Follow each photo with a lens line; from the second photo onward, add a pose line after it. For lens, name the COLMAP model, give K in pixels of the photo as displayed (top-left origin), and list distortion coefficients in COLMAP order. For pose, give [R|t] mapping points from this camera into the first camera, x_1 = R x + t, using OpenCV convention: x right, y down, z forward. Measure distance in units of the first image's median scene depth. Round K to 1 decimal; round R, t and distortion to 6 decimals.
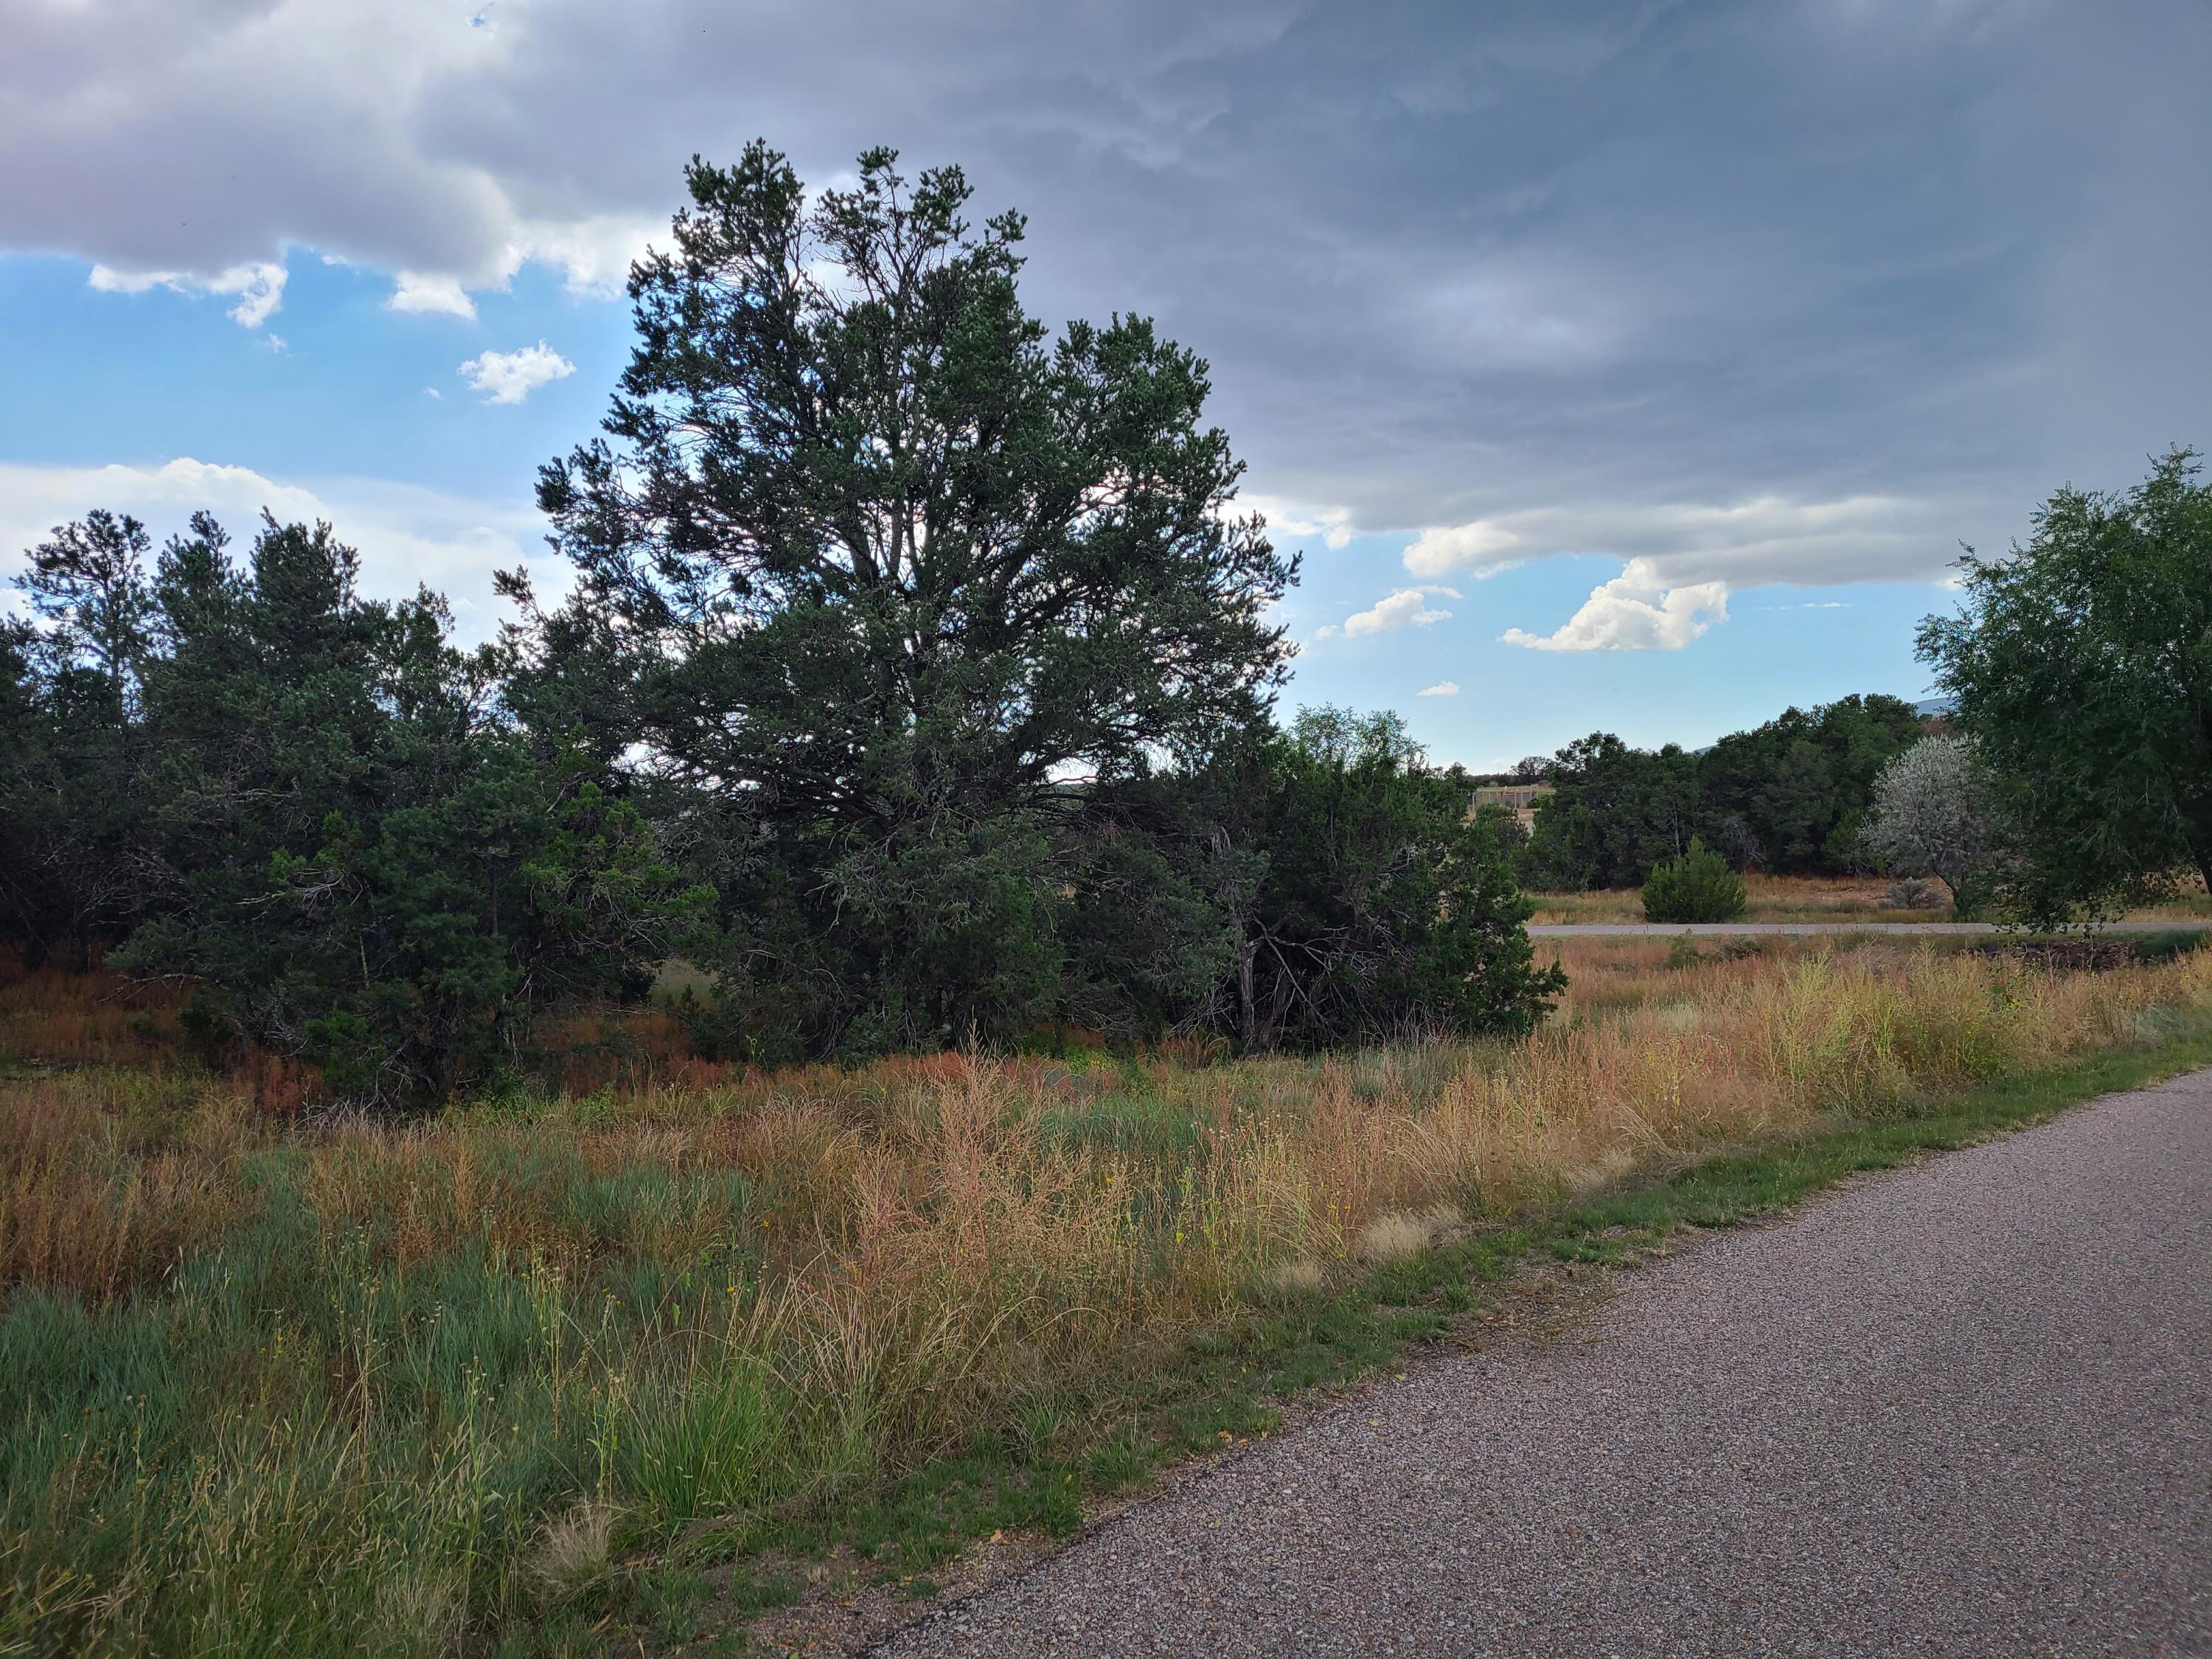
lens RADIAL K [[1734.0, 0, 1116.0], [0, 1734.0, 825.6], [0, 0, 1]] dist [0.103474, -0.084937]
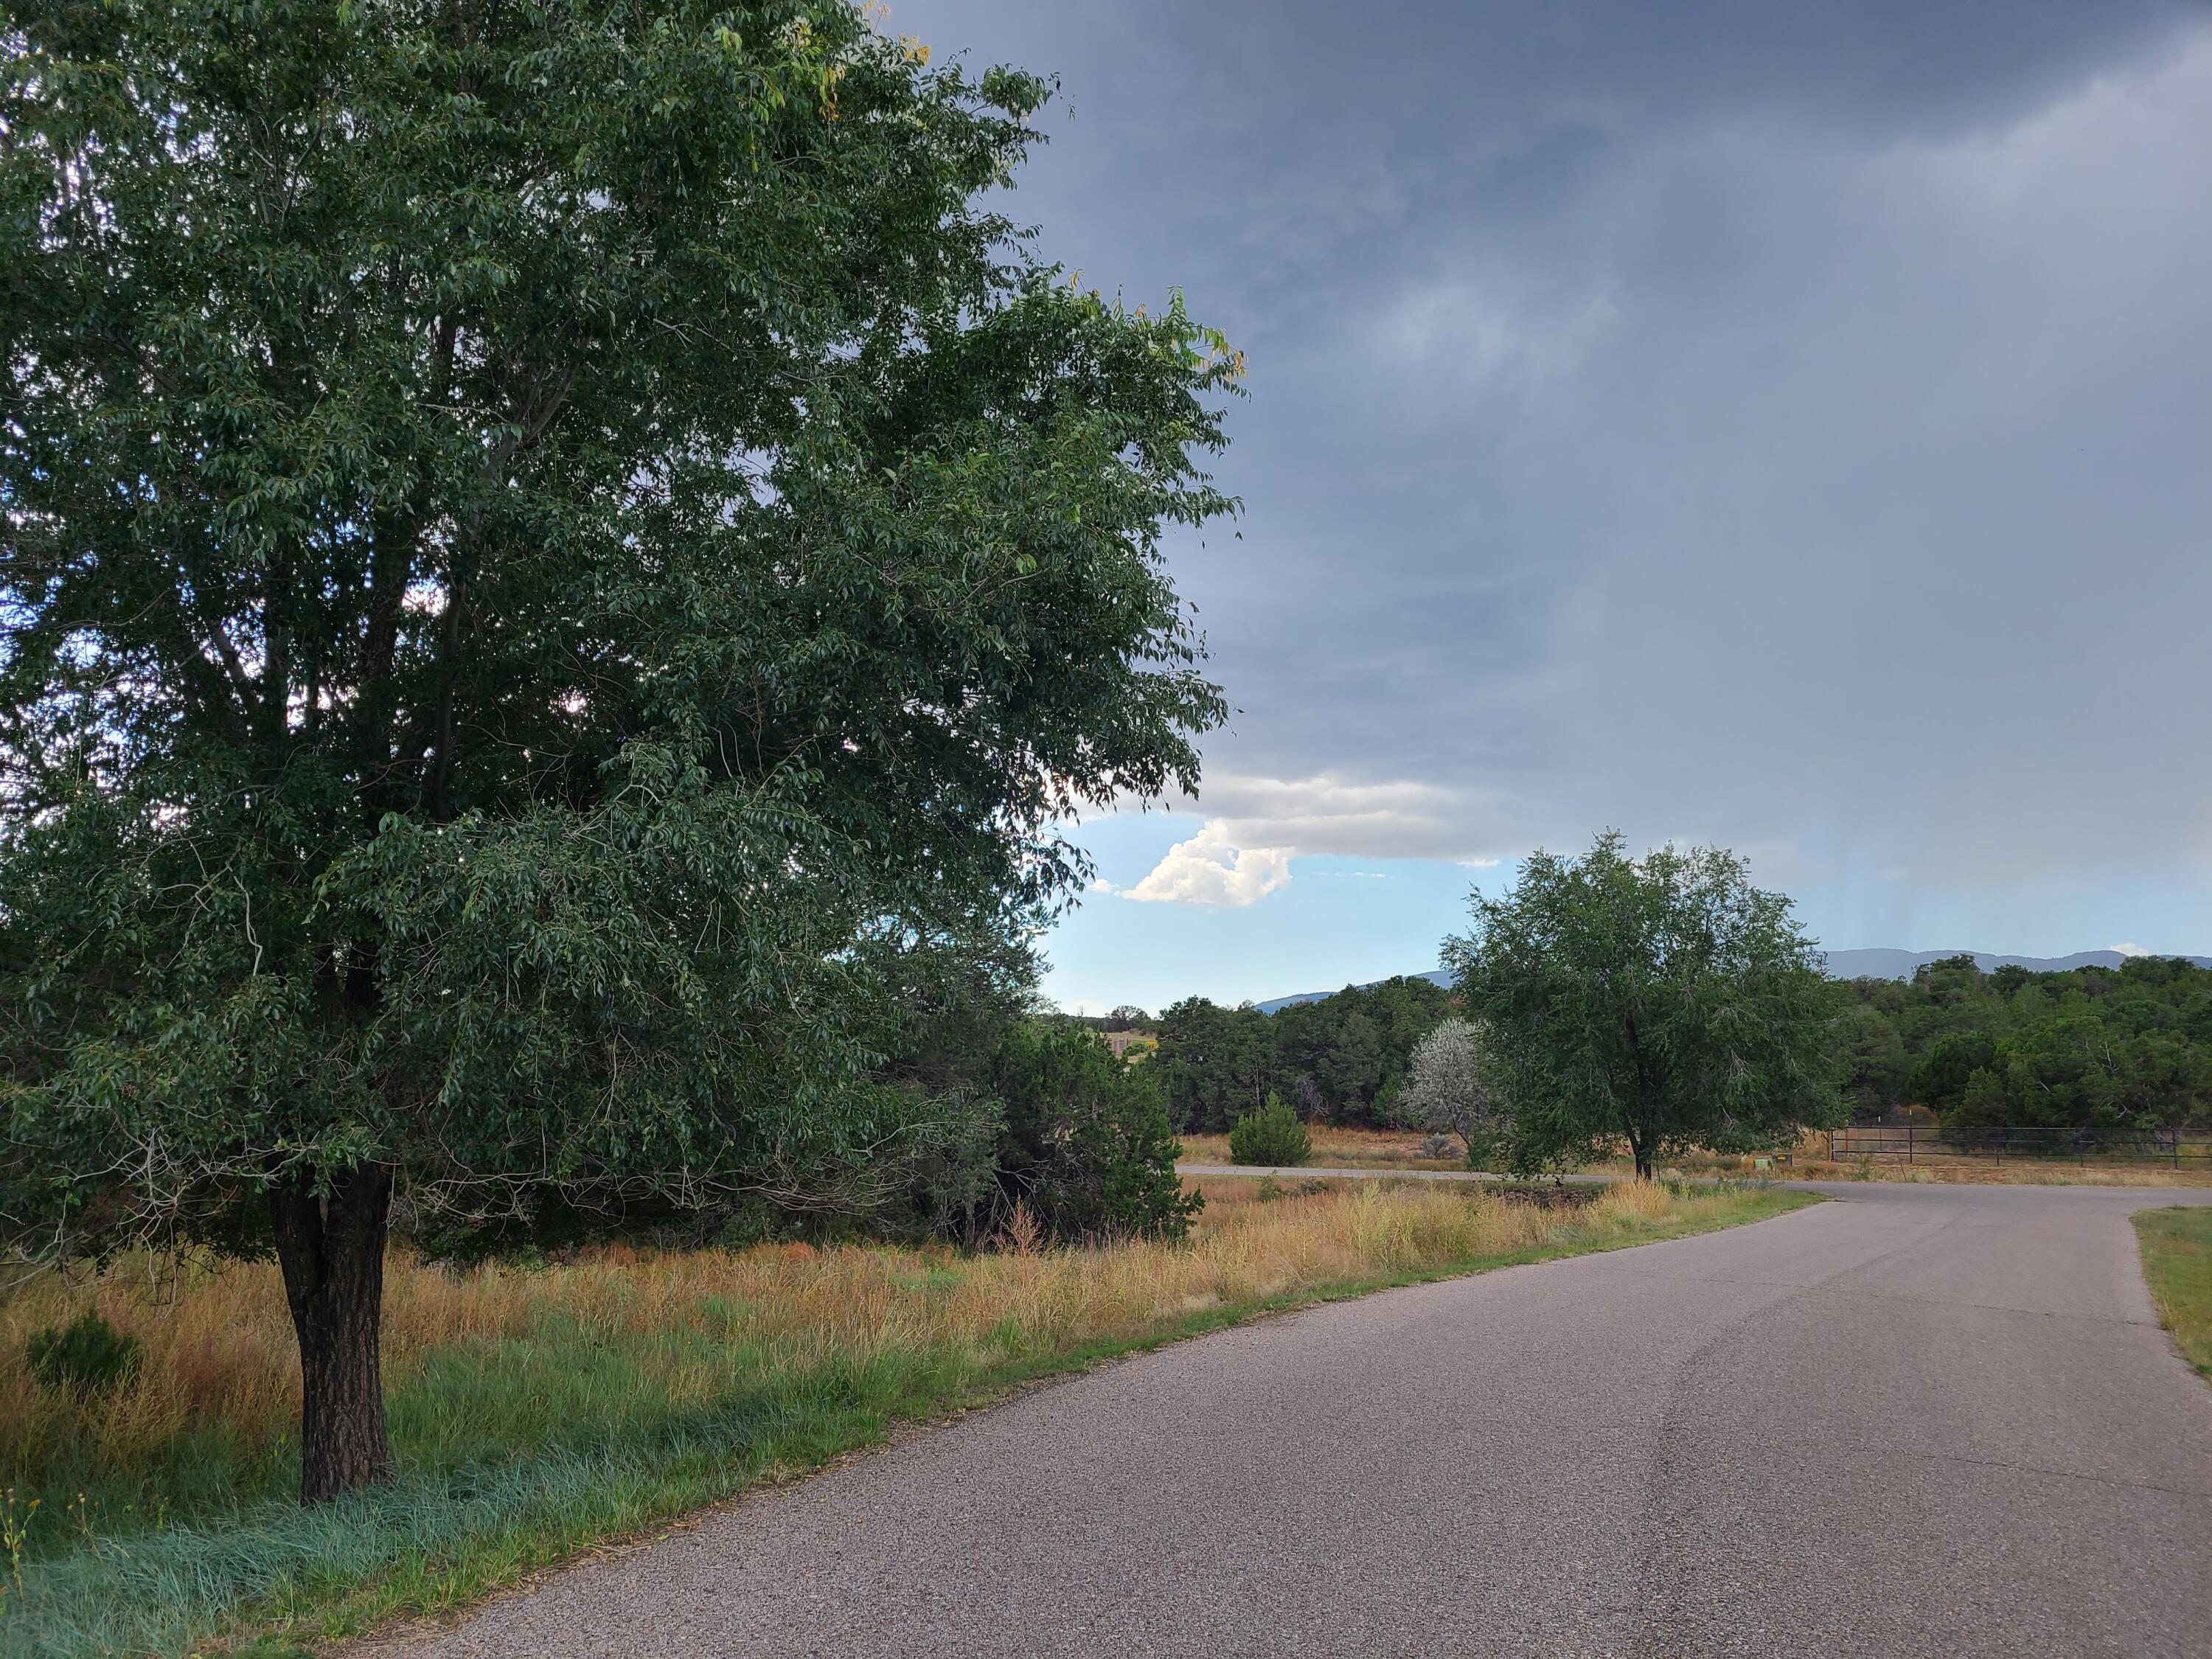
lens RADIAL K [[1734.0, 0, 1116.0], [0, 1734.0, 825.6], [0, 0, 1]] dist [0.103474, -0.084937]
pose [[0.970875, 0.072576, 0.228328, -0.069188], [-0.041667, 0.989640, -0.137390, -0.007321], [-0.235934, 0.123875, 0.963841, -0.167233]]
